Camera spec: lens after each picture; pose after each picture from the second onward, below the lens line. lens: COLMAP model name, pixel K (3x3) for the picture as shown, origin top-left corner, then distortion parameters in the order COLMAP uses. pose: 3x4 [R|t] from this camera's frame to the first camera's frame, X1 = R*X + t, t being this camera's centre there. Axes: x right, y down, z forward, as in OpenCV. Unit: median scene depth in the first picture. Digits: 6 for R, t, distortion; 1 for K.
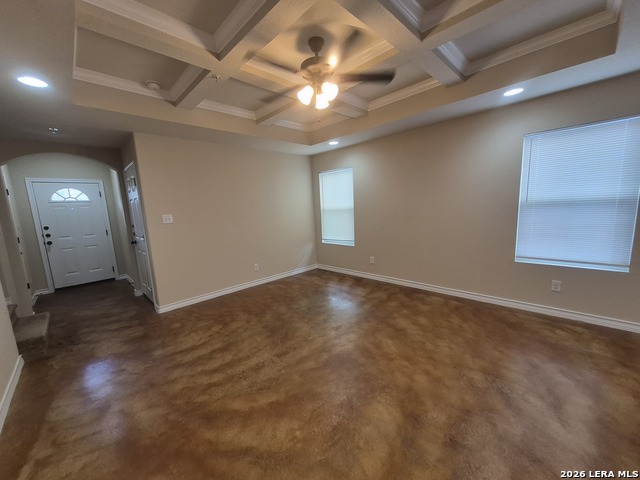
lens RADIAL K [[250.4, 0, 315.1], [0, 250.4, 242.4], [0, 0, 1]] dist [0.012453, -0.004785]
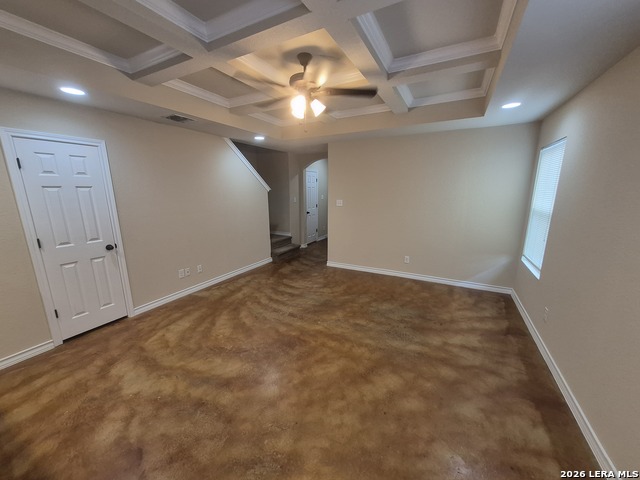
lens RADIAL K [[250.4, 0, 315.1], [0, 250.4, 242.4], [0, 0, 1]] dist [0.012453, -0.004785]
pose [[0.295015, 0.246328, -0.923195, 0.925840], [-0.147250, 0.966376, 0.210794, -0.204668], [0.944078, 0.073753, 0.321367, 0.581161]]
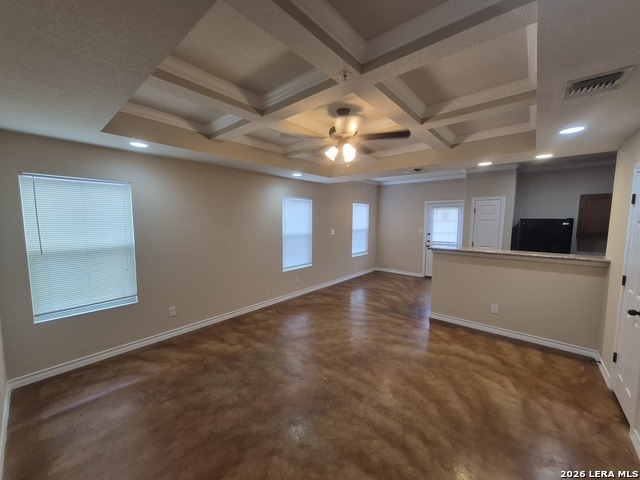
lens RADIAL K [[250.4, 0, 315.1], [0, 250.4, 242.4], [0, 0, 1]] dist [0.012453, -0.004785]
pose [[-0.082164, -0.045595, 0.995575, -0.947591], [0.147305, 0.987425, 0.057378, -0.197295], [-0.985673, 0.151368, -0.074414, 1.017057]]
